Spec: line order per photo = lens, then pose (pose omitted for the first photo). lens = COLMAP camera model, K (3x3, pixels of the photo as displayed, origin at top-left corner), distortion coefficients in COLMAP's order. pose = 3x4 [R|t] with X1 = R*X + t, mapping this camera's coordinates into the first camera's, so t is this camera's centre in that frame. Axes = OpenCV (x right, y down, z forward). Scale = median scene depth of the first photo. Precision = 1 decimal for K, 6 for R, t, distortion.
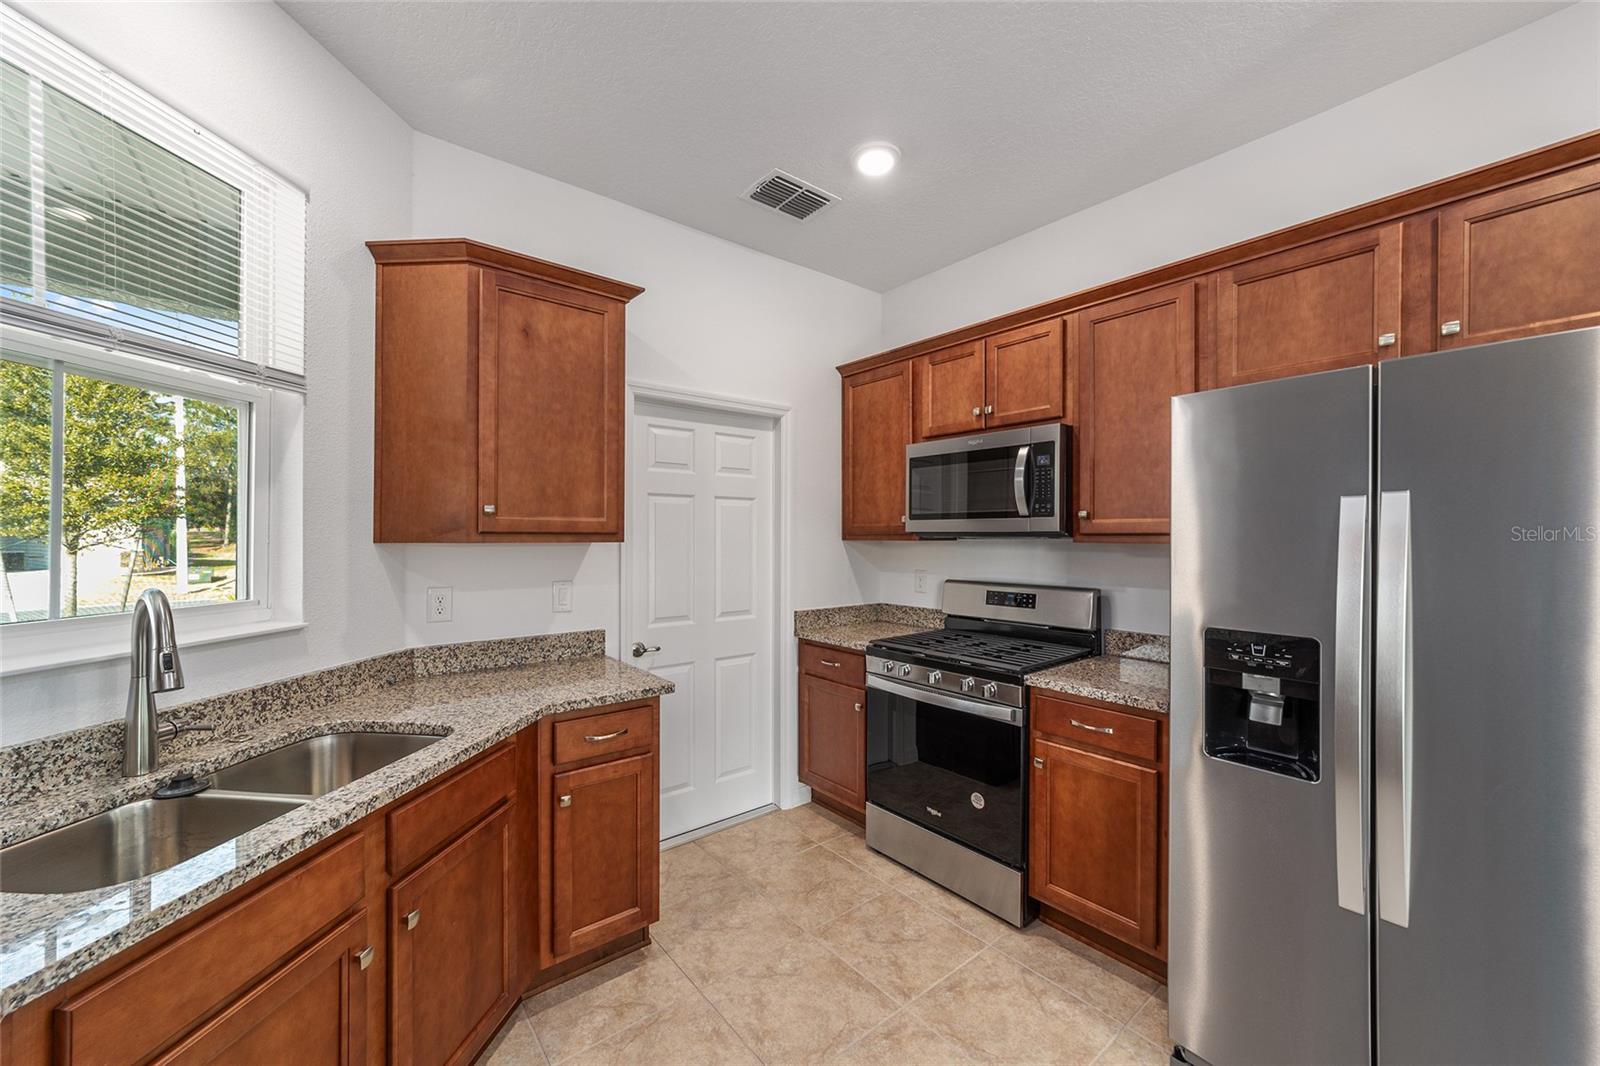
lens RADIAL K [[614.5, 0, 799.8], [0, 614.5, 535.8], [0, 0, 1]] dist [-0.003669, 0.000432]
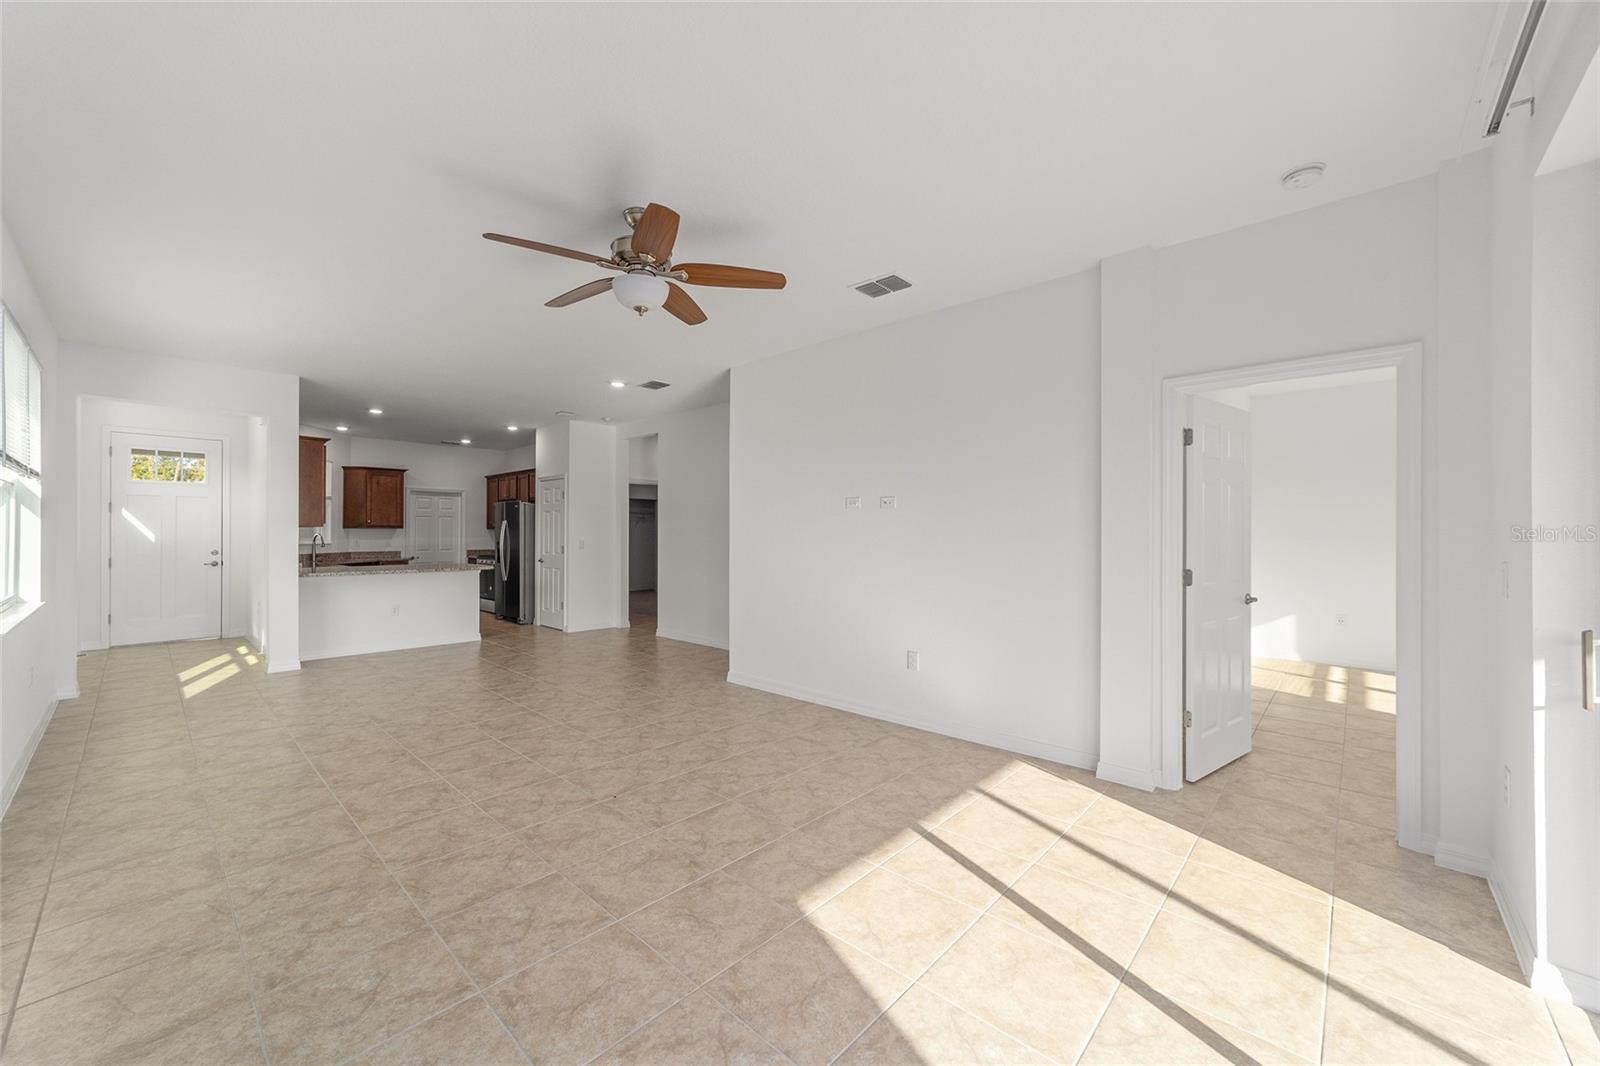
lens RADIAL K [[610.5, 0, 791.3], [0, 610.5, 532.8], [0, 0, 1]] dist [-0.000306, 0.000407]
pose [[0.990624, -0.000849, 0.136615, 1.889769], [0.001205, 0.999996, -0.002520, 0.055139], [-0.136612, 0.002661, 0.990621, -3.740152]]
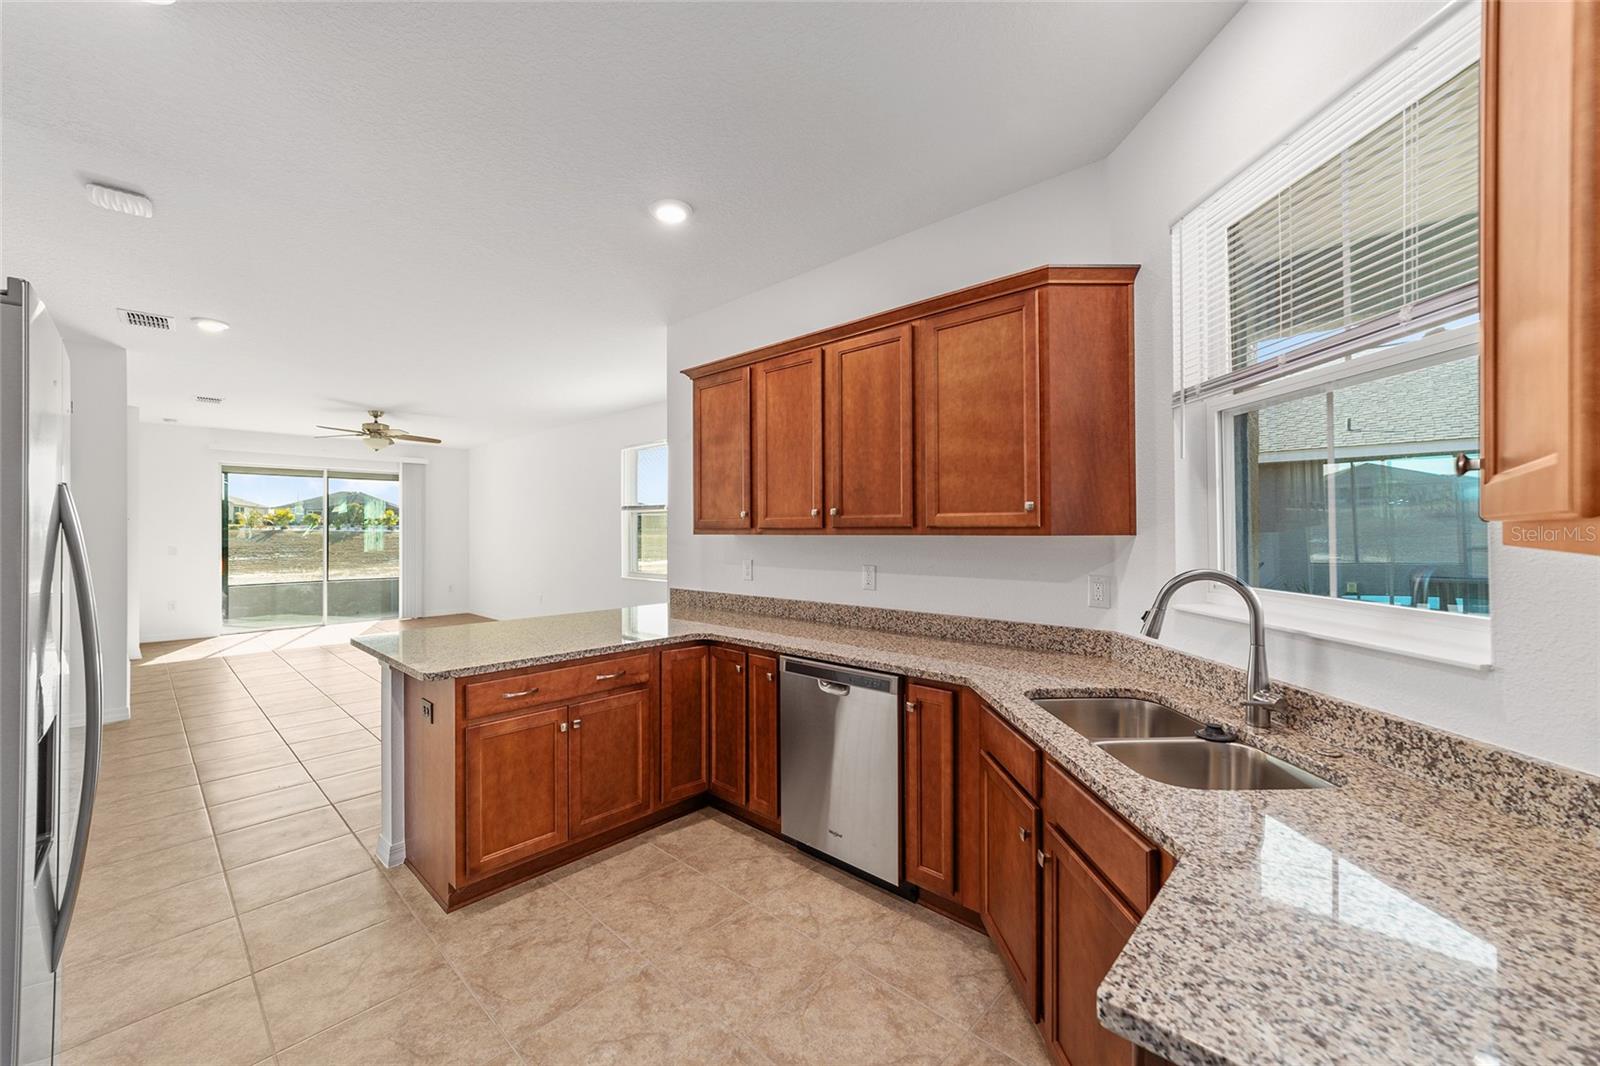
lens RADIAL K [[625.7, 0, 808.0], [0, 625.7, 526.9], [0, 0, 1]] dist [0.000040, 0.000195]
pose [[-0.988196, -0.003324, -0.153162, -0.008352], [-0.002312, 0.999974, -0.006786, 0.004727], [0.153180, -0.006351, -0.988178, 1.195198]]
